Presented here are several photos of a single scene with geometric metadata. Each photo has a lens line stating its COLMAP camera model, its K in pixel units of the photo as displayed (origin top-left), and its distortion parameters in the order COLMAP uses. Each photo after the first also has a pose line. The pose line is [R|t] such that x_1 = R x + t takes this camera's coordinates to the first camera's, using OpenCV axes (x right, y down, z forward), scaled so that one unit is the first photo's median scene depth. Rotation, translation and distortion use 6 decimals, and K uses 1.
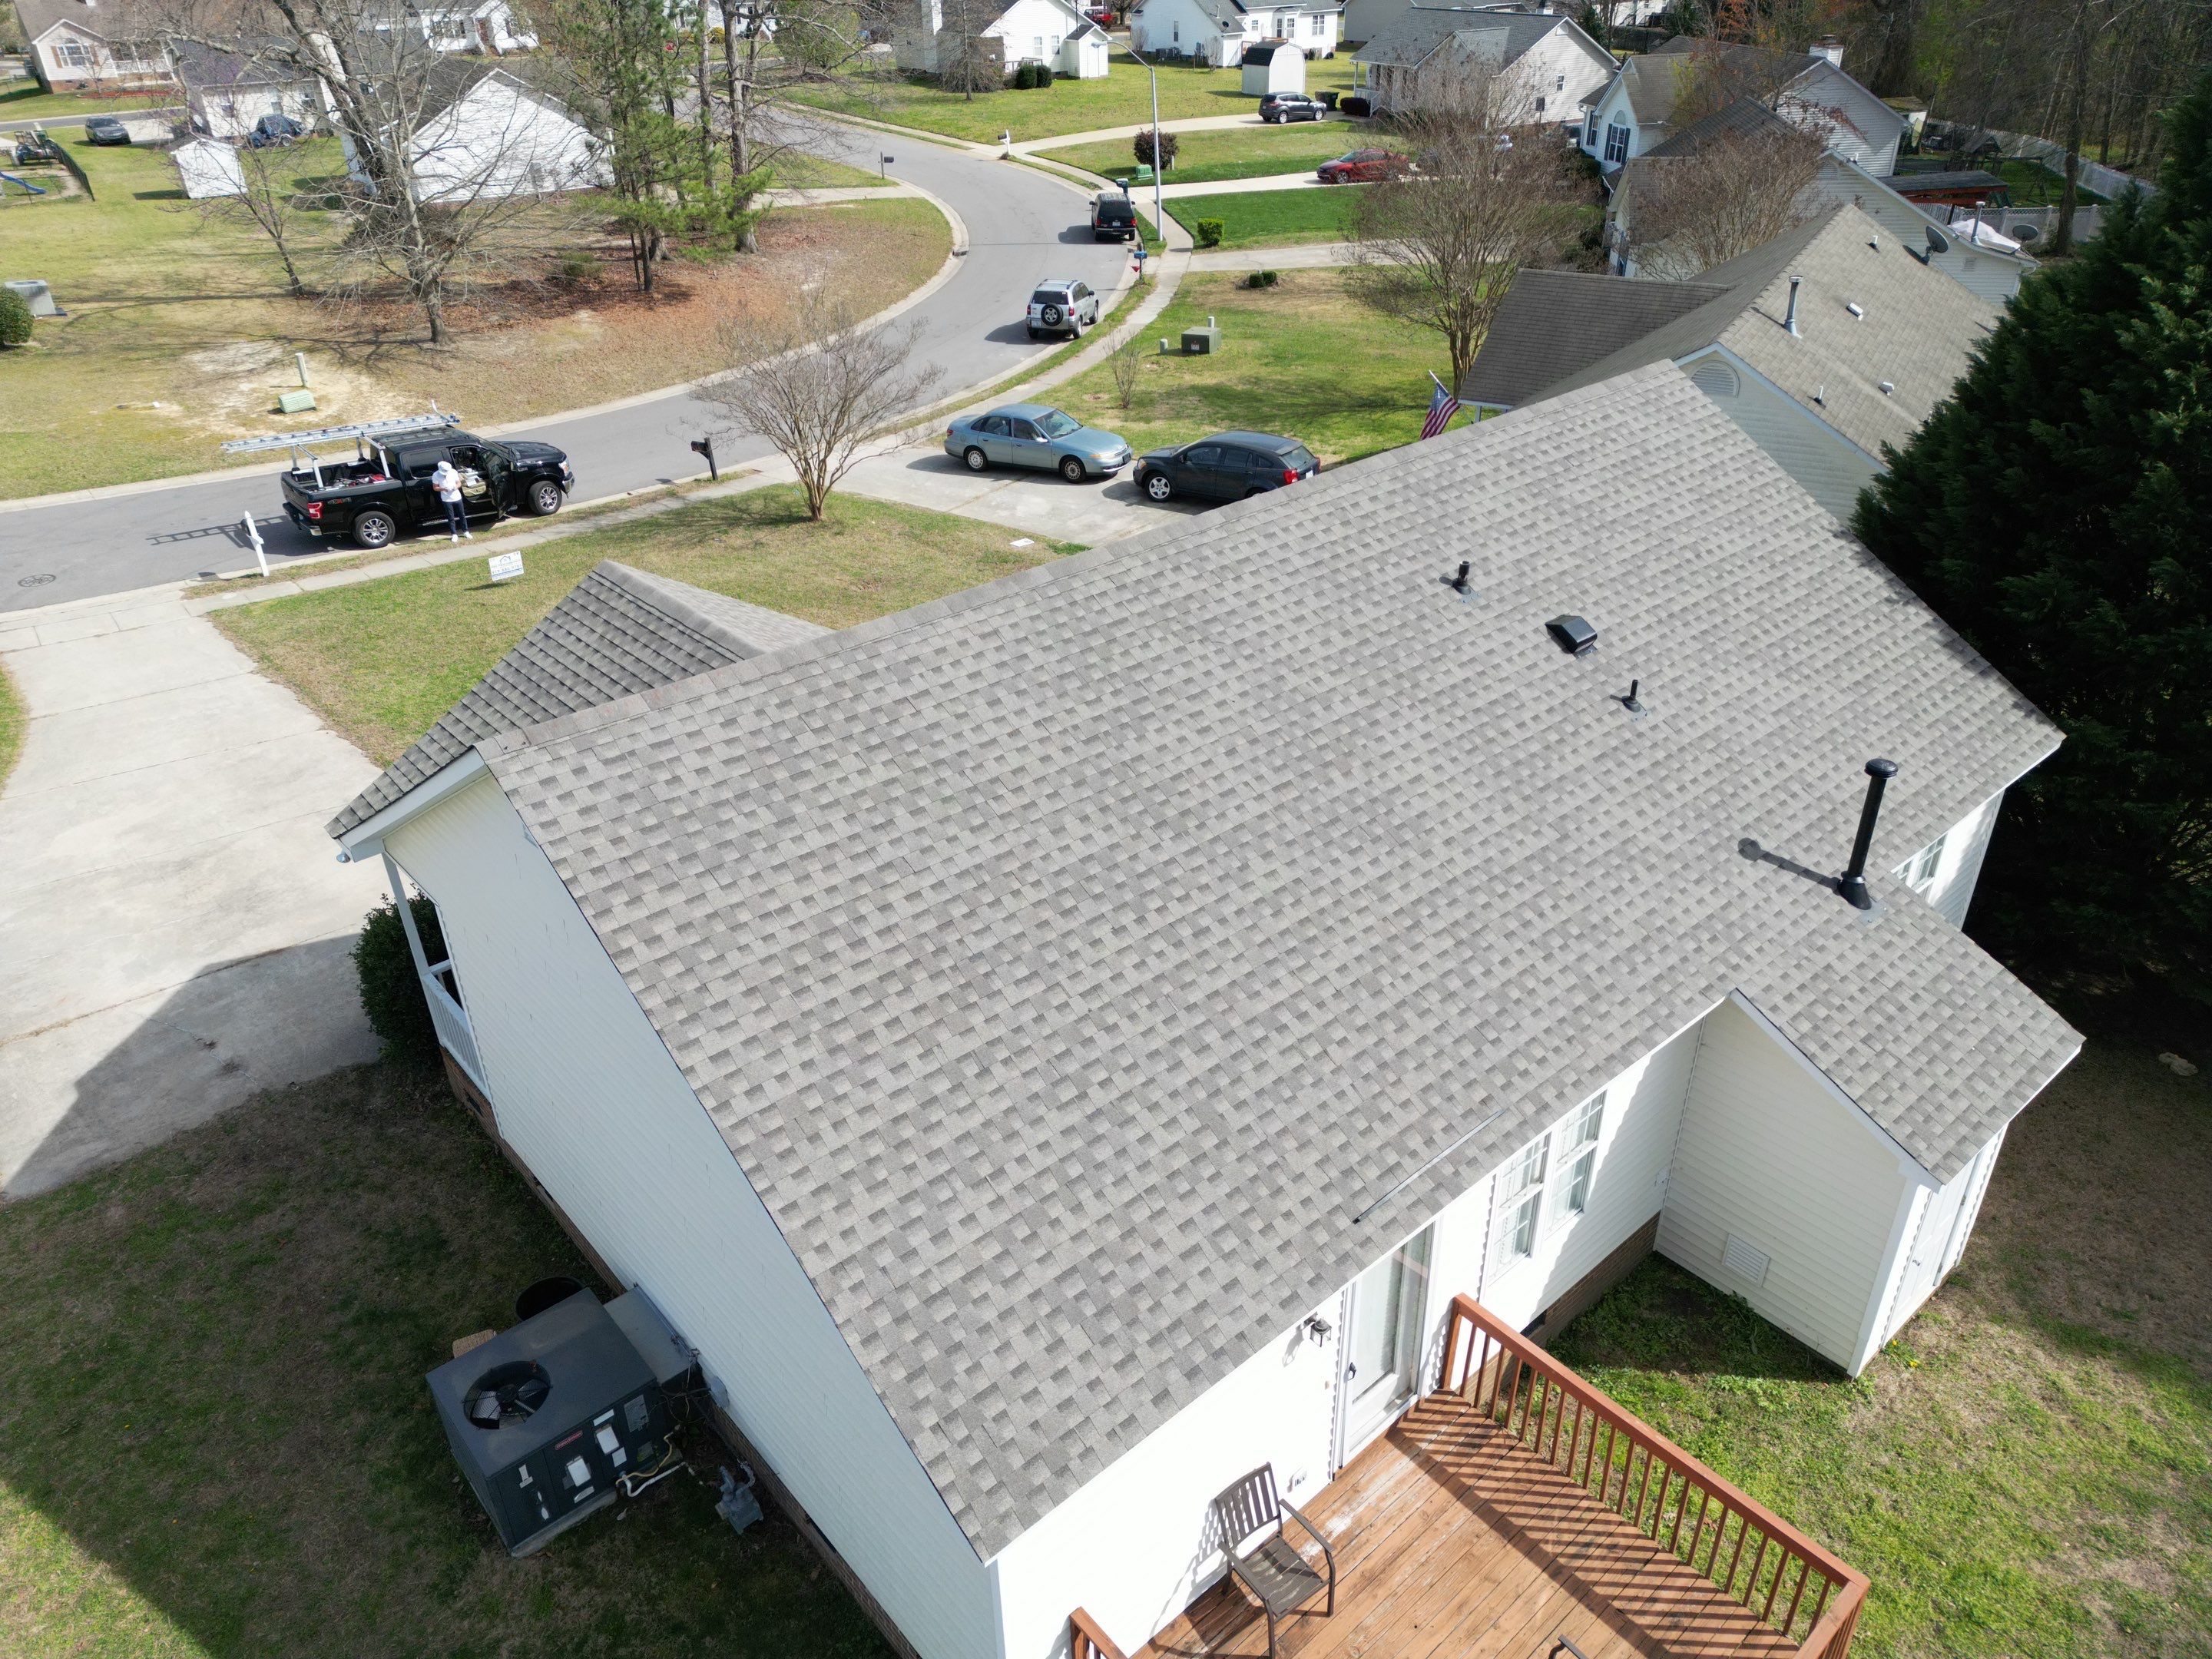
lens RADIAL K [[1532.1, 0, 1108.9], [0, 1532.1, 823.1], [0, 0, 1]] dist [0.038478, -0.018684]
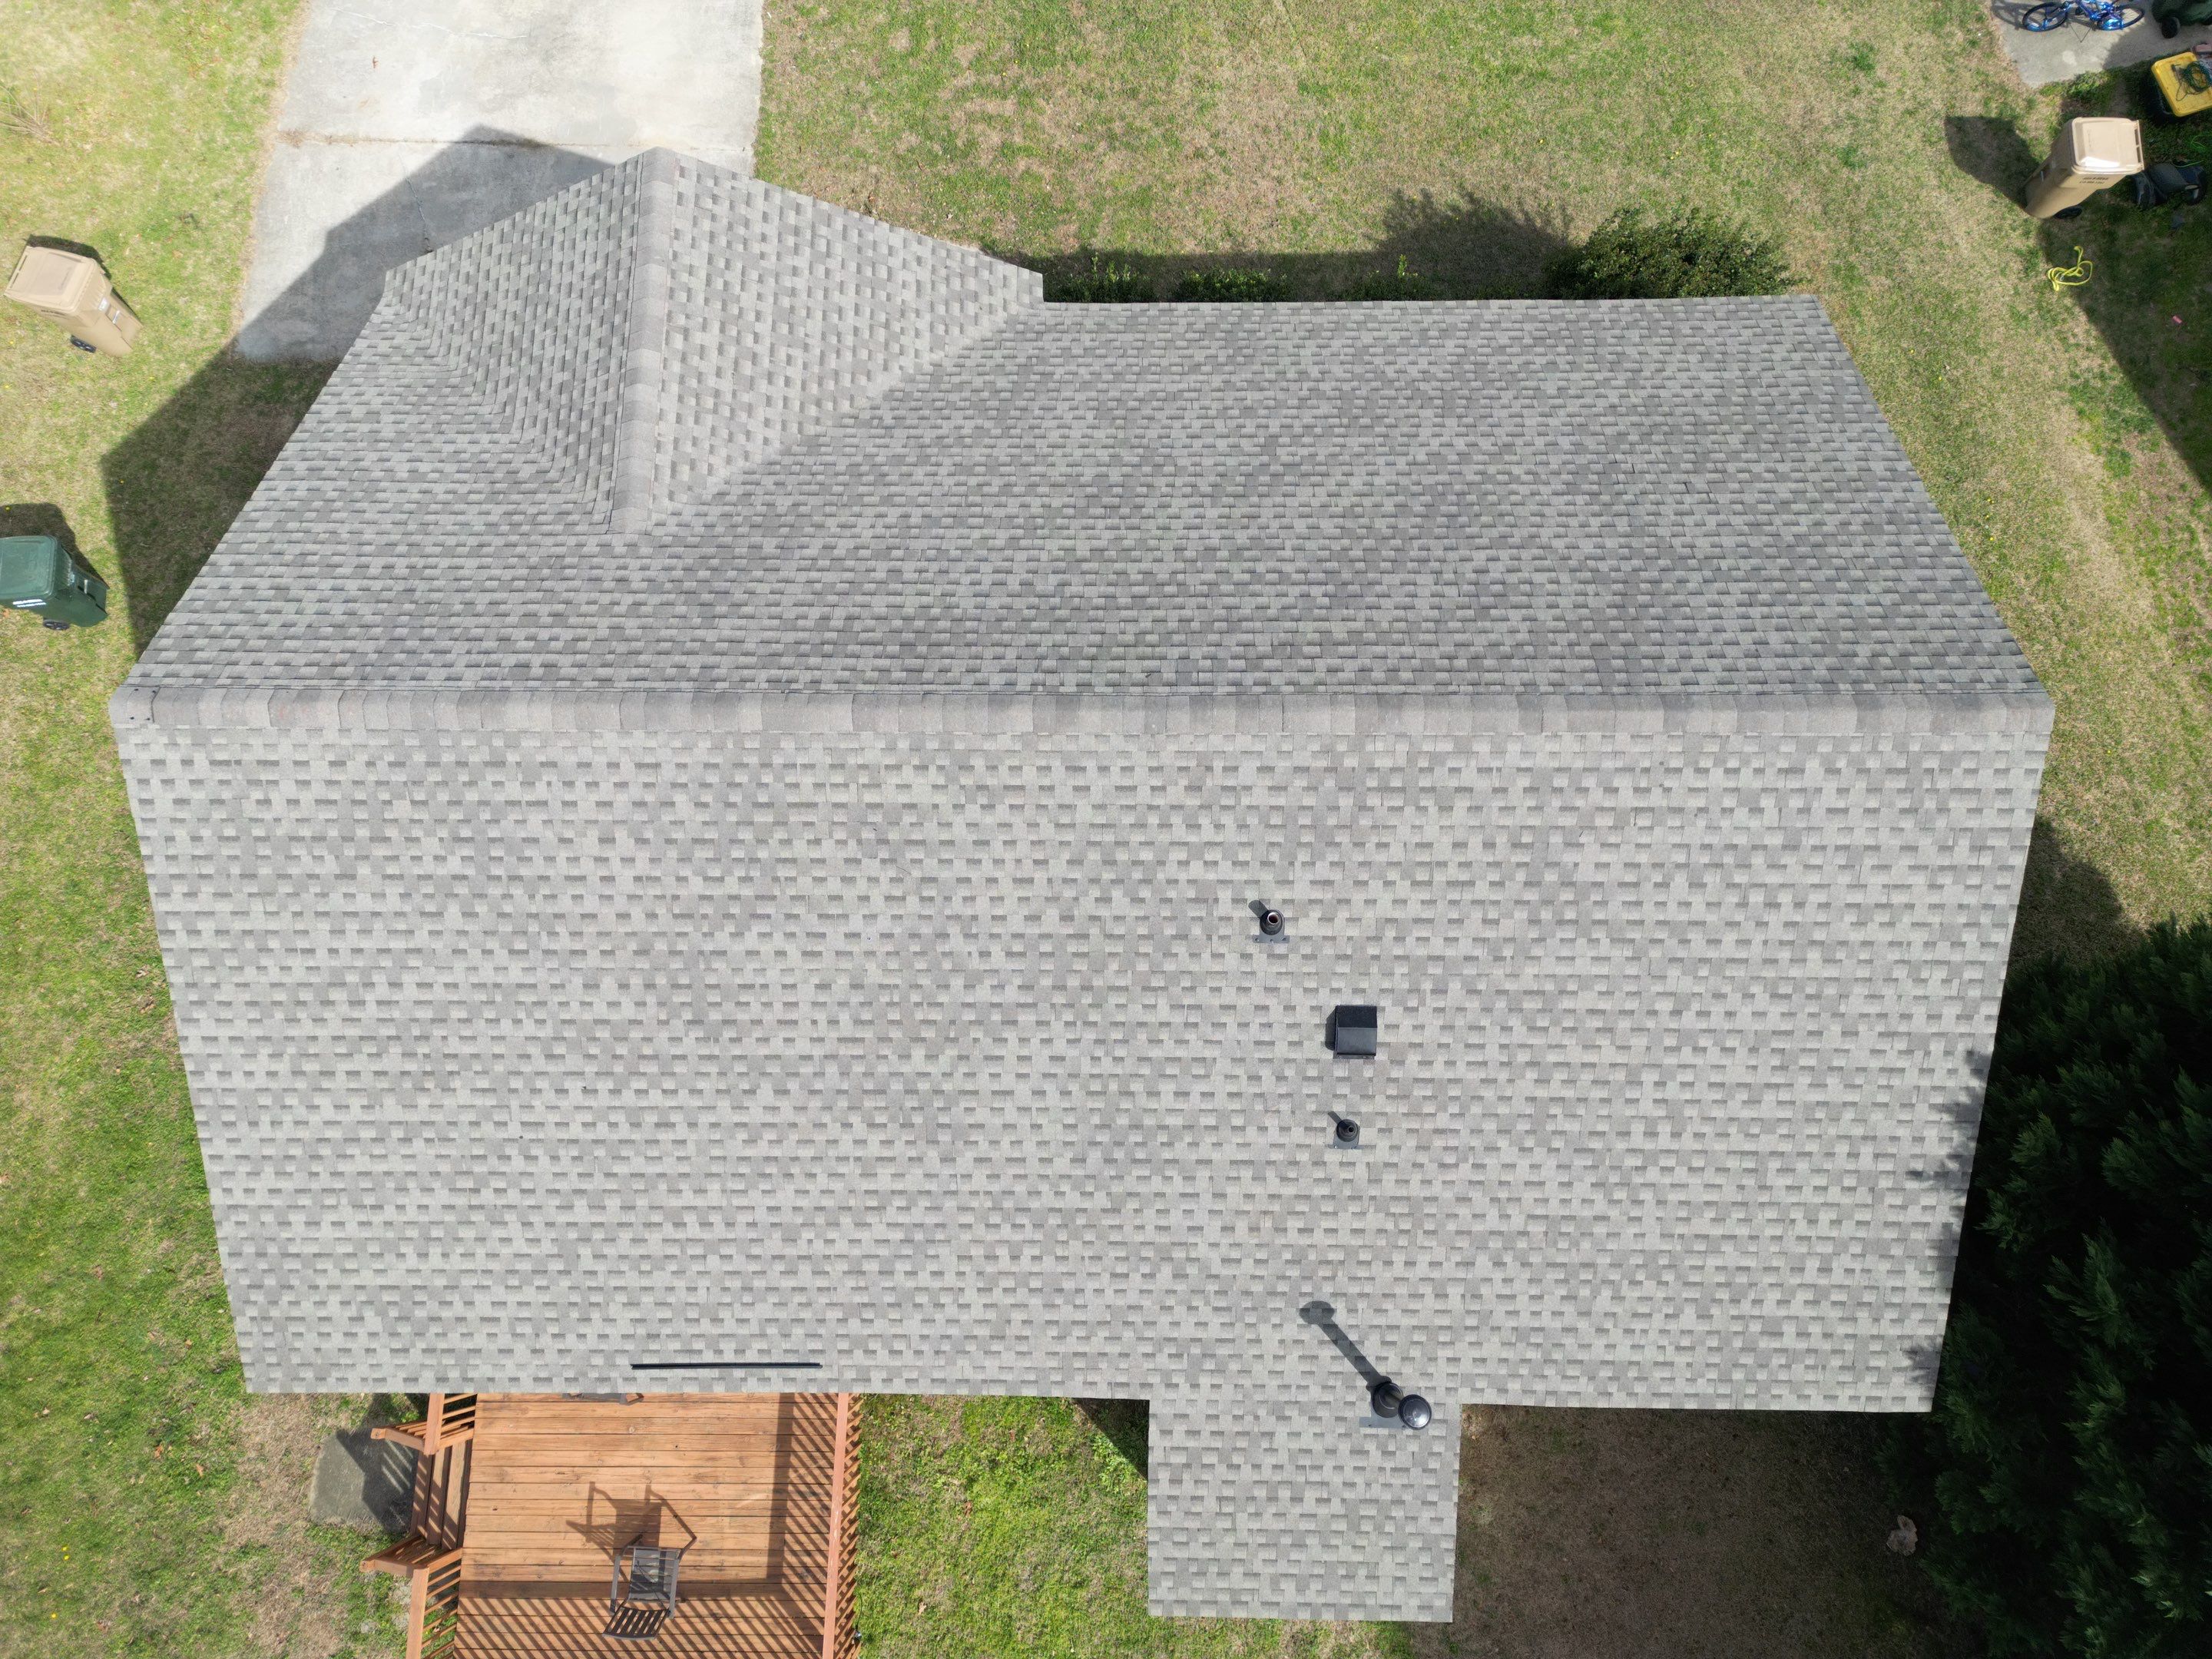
lens RADIAL K [[1532.1, 0, 1115.6], [0, 1532.1, 823.8], [0, 0, 1]] dist [0.038478, -0.018684]
pose [[0.748388, 0.647805, -0.142354, 0.310568], [-0.339177, 0.558231, 0.757190, -0.966927], [0.569978, -0.518389, 0.637494, 0.571306]]
